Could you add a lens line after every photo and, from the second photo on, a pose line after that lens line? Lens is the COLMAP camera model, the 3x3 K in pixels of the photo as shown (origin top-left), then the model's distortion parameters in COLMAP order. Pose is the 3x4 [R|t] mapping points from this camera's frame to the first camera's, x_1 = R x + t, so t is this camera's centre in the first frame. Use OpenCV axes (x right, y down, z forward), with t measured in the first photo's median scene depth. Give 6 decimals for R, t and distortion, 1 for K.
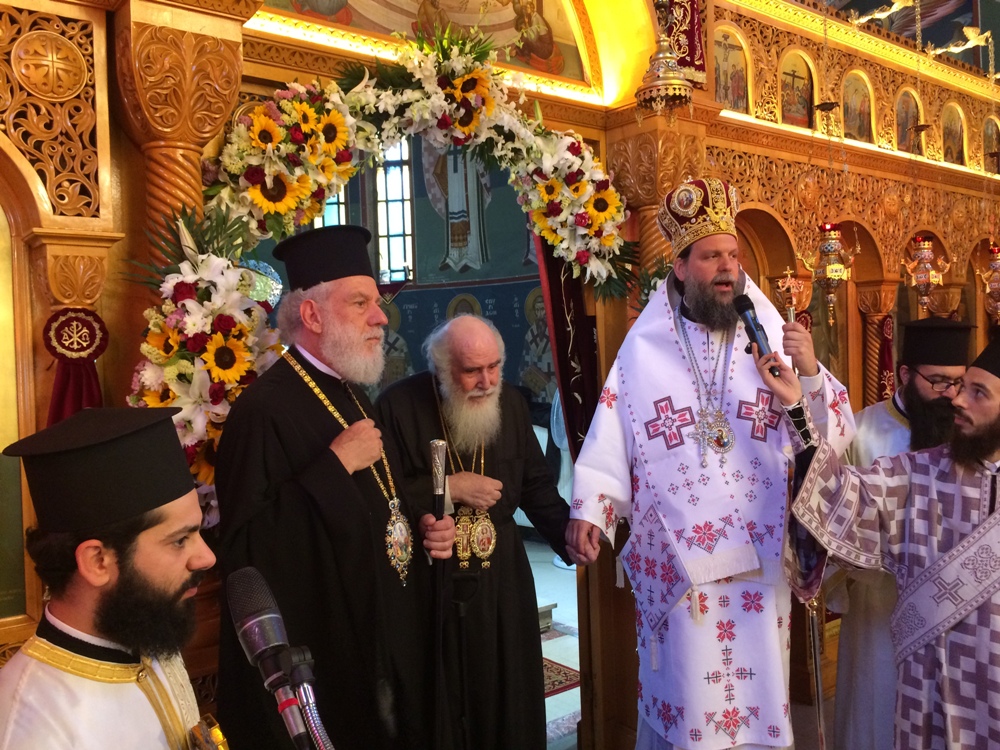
lens RADIAL K [[815.1, 0, 500.0], [0, 815.1, 375.0], [0, 0, 1]] dist [0.011405, -0.057126]
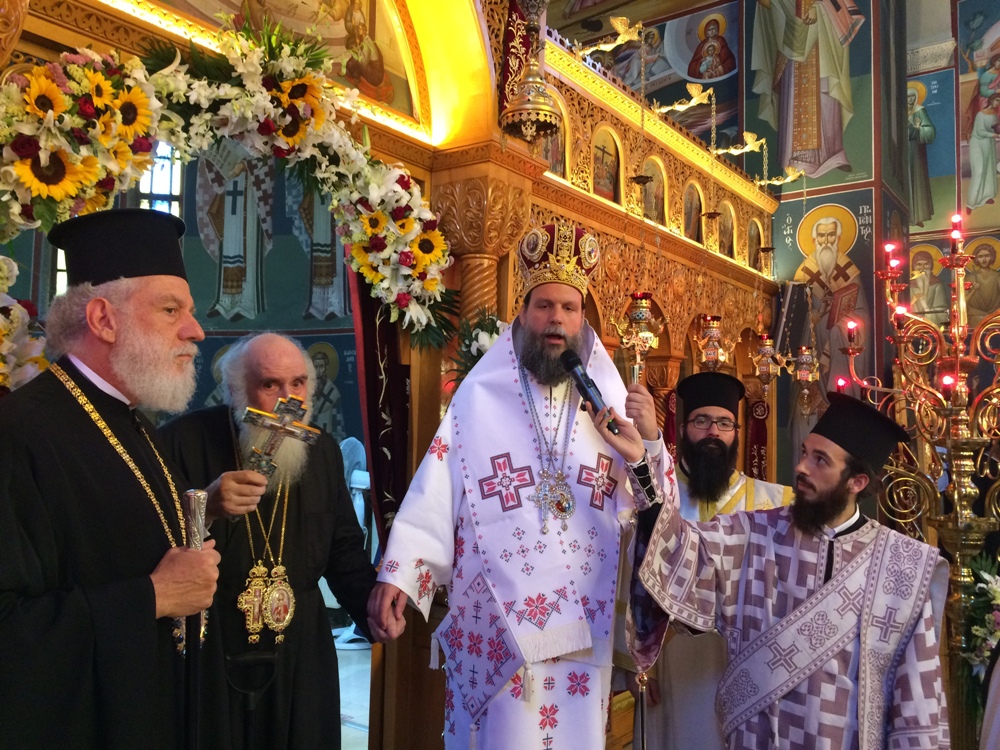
lens RADIAL K [[815.1, 0, 500.0], [0, 815.1, 375.0], [0, 0, 1]] dist [0.011405, -0.057126]
pose [[0.953443, 0.067923, 0.293826, -0.068121], [-0.040903, 0.994429, -0.097153, 0.028110], [-0.298788, 0.080611, 0.950909, 0.116466]]
